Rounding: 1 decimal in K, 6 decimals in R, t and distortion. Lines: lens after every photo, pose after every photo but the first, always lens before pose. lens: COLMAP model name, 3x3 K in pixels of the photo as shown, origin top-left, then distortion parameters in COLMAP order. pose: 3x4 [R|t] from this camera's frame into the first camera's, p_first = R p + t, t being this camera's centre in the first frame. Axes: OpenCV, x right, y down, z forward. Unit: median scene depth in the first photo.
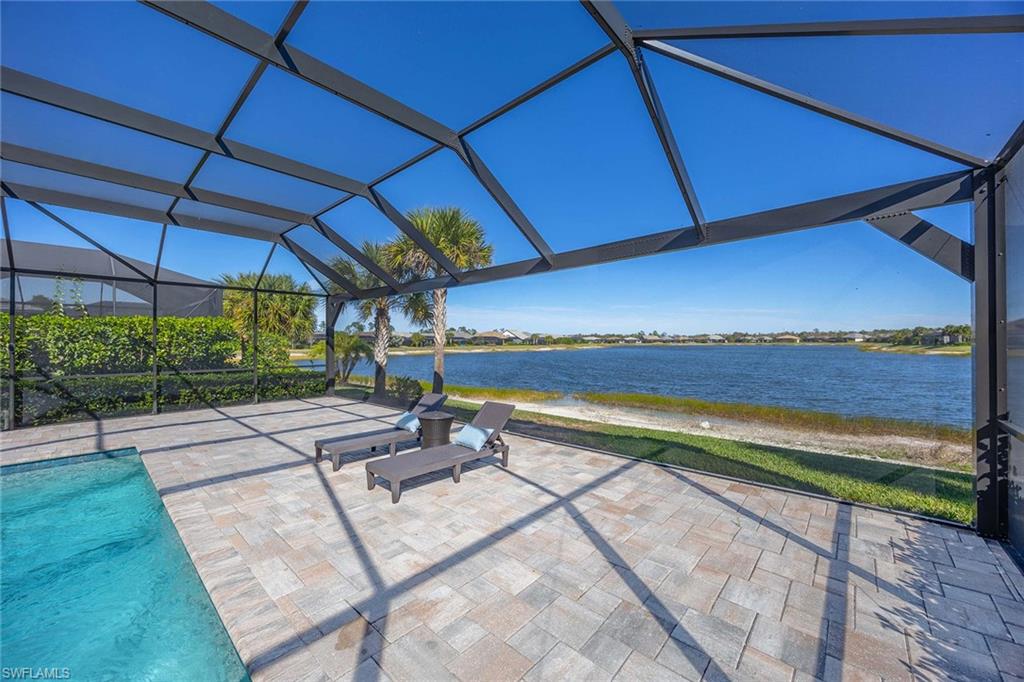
lens RADIAL K [[388.0, 0, 510.3], [0, 388.0, 340.0], [0, 0, 1]] dist [-0.003028, -0.000395]
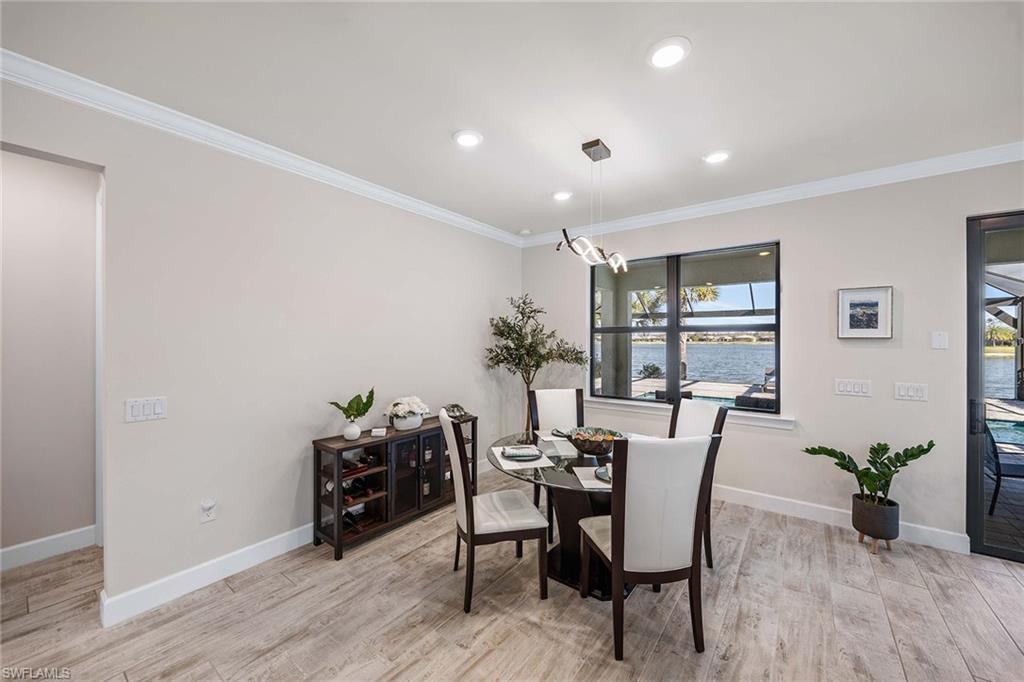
lens RADIAL K [[386.5, 0, 512.0], [0, 386.5, 341.0], [0, 0, 1]] dist [0.000382, 0.000068]
pose [[0.995928, 0.002388, 0.090116, -1.044383], [-0.003006, 0.999973, 0.006727, -0.014514], [-0.090097, -0.006971, 0.995909, -0.593175]]
